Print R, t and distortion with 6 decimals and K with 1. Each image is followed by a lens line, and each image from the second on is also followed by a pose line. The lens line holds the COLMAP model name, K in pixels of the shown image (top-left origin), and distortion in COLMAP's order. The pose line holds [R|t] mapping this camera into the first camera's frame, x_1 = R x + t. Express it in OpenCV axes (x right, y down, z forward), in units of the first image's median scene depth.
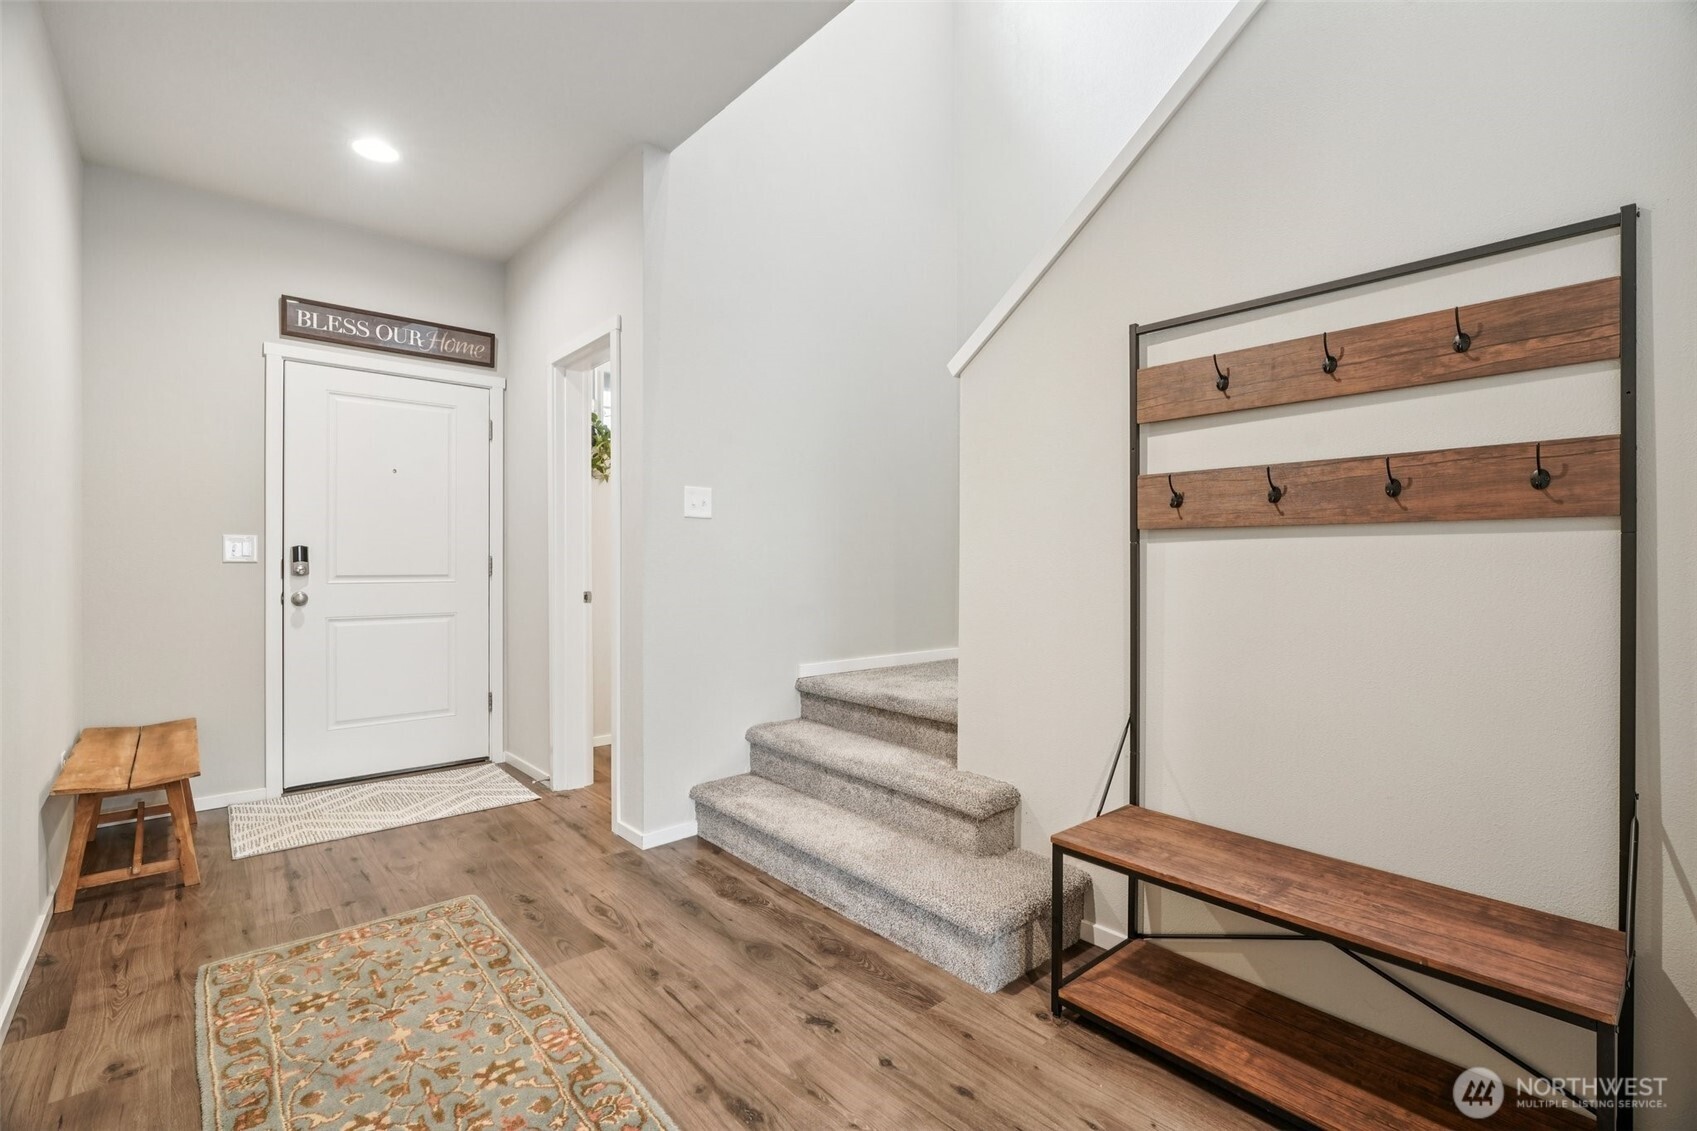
lens RADIAL K [[762.2, 0, 848.0], [0, 762.2, 558.1], [0, 0, 1]] dist [-0.010994, 0.002355]
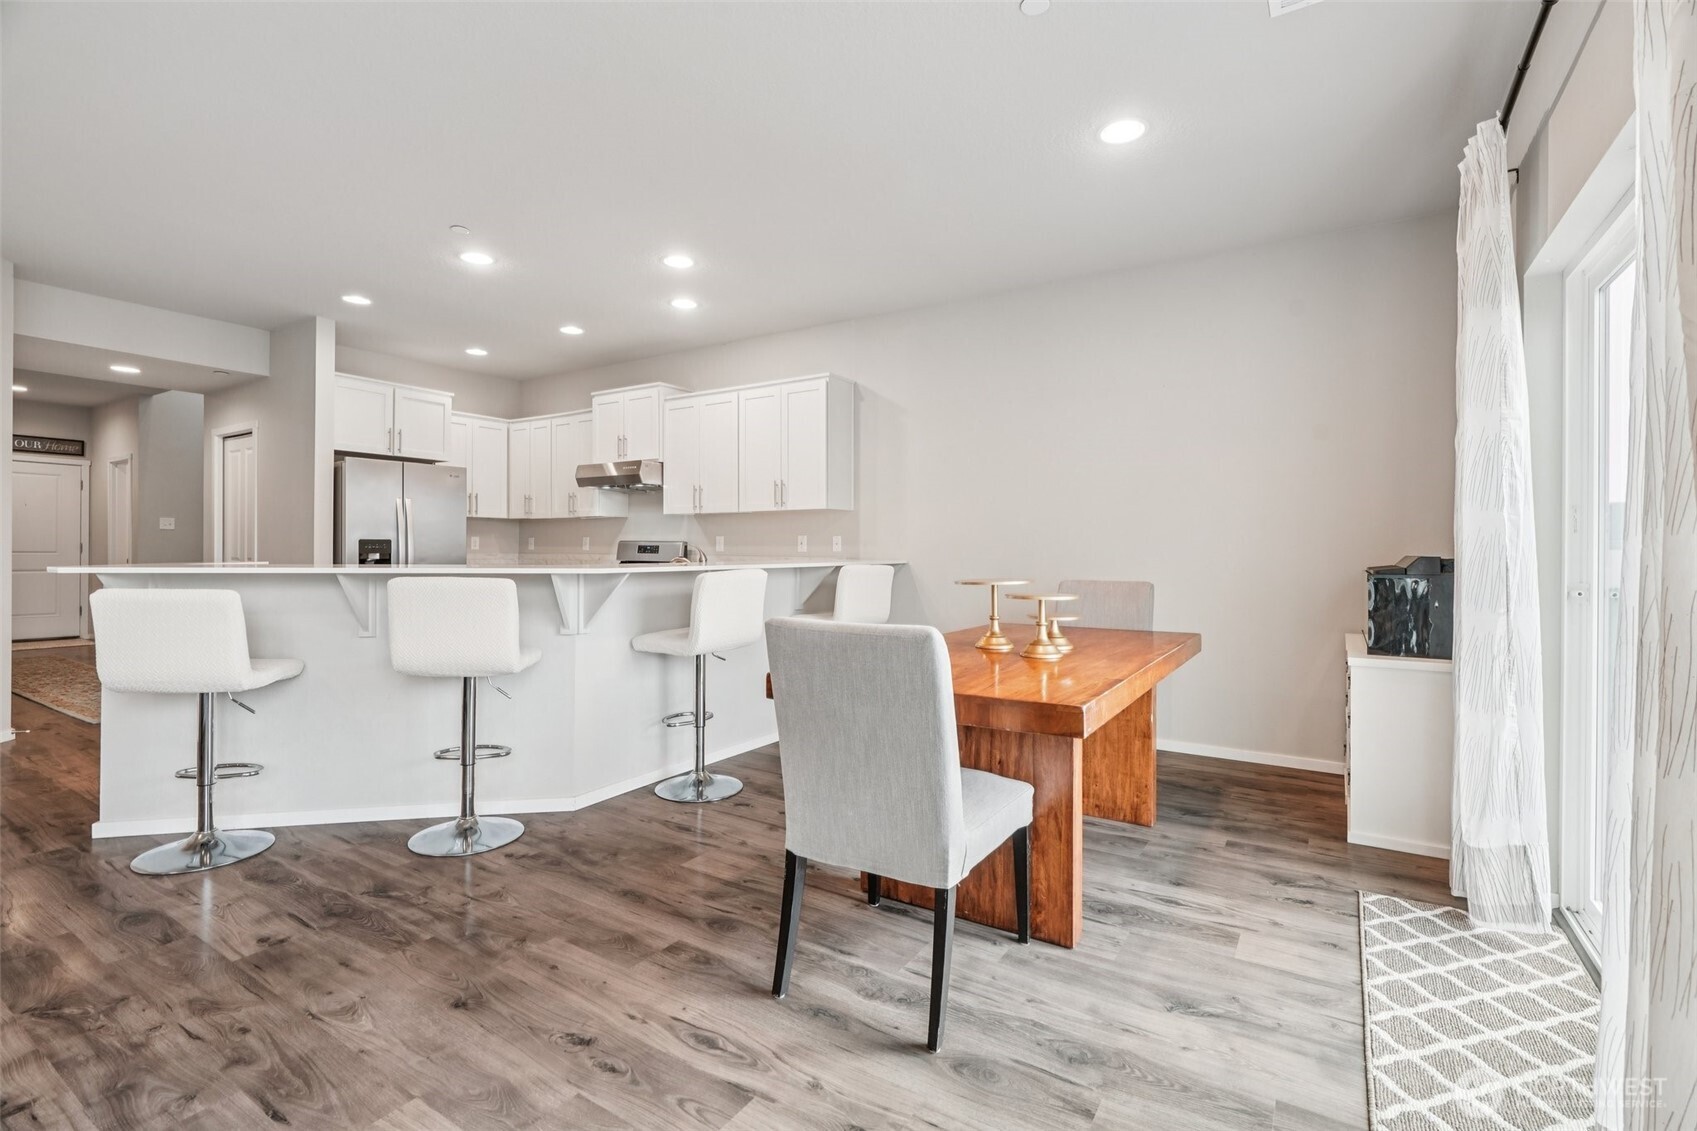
lens RADIAL K [[762.2, 0, 846.3], [0, 762.2, 548.2], [0, 0, 1]] dist [-0.010994, 0.002355]
pose [[0.960005, 0.004377, 0.279950, 1.164743], [-0.003205, 0.999984, -0.004642, 0.014296], [-0.279965, 0.003559, 0.960003, -1.912491]]
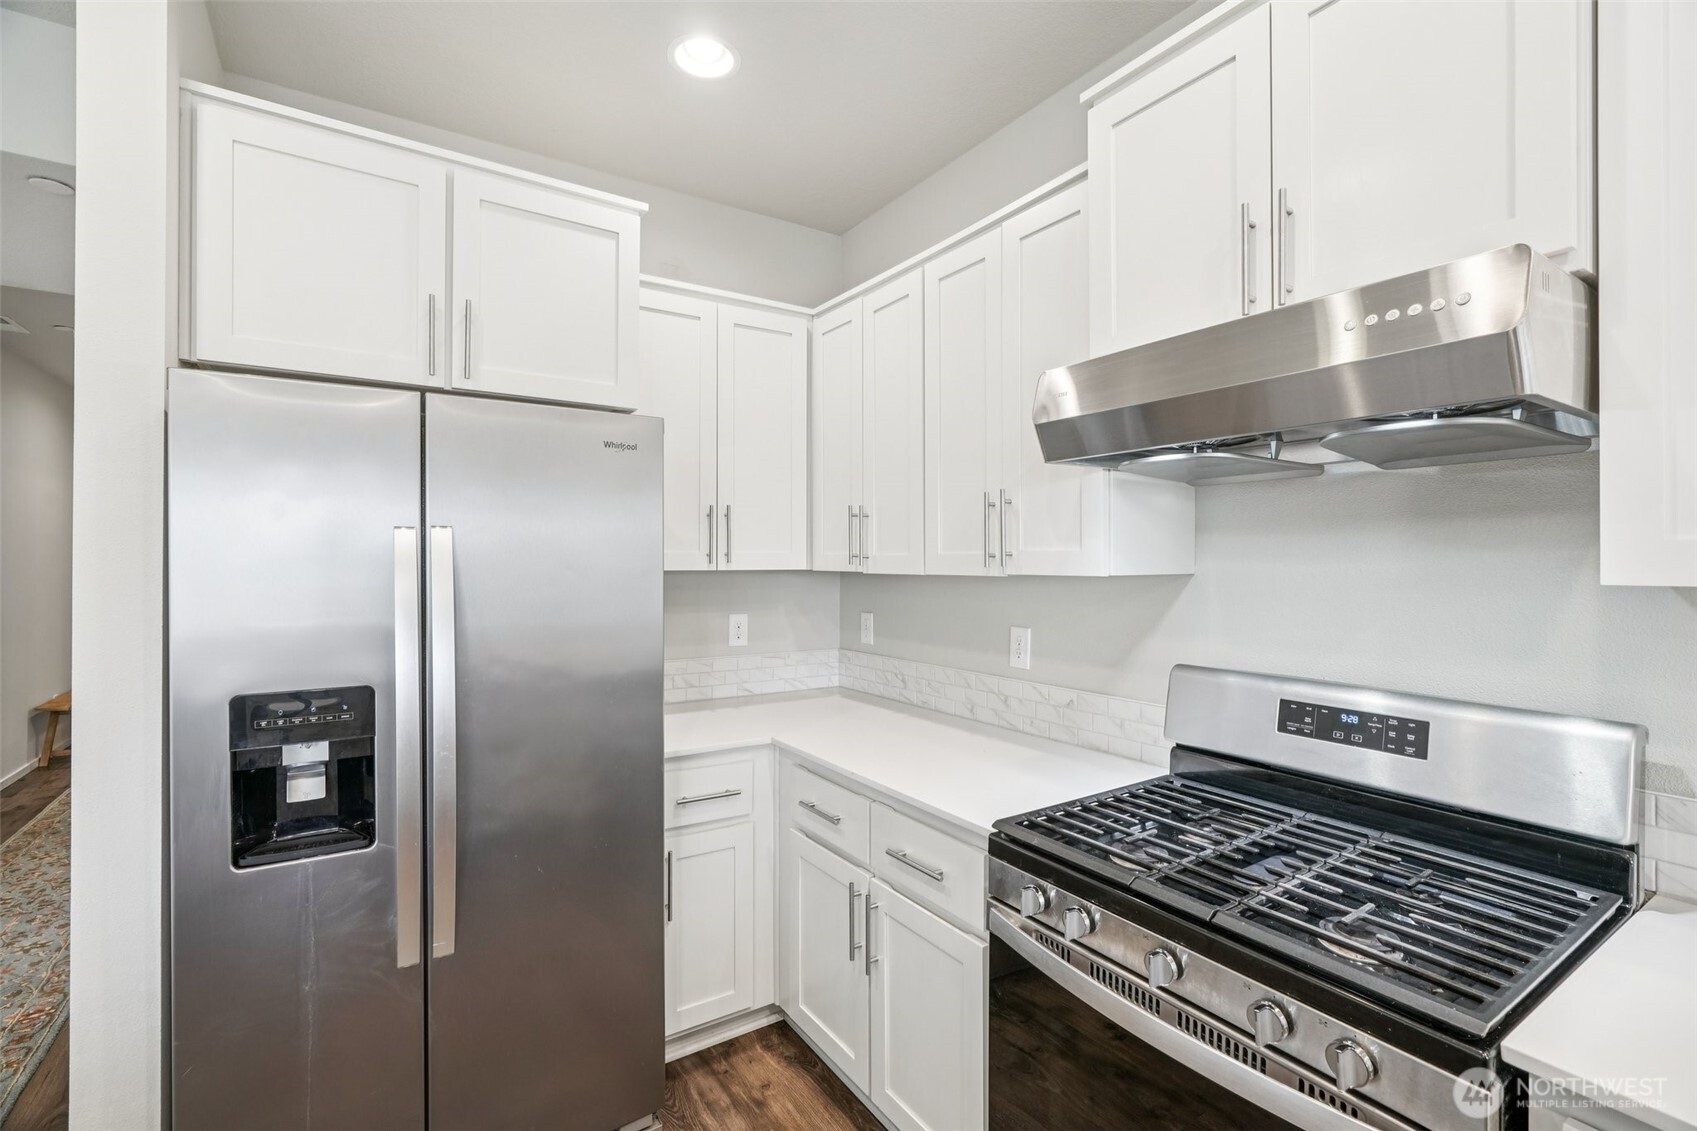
lens RADIAL K [[762.2, 0, 846.9], [0, 762.2, 577.3], [0, 0, 1]] dist [-0.010994, 0.002355]
pose [[0.990053, 0.002346, -0.140674, 1.022181], [-0.000278, 0.999892, 0.014717, -0.069609], [0.140693, -0.014532, 0.989947, -0.572542]]
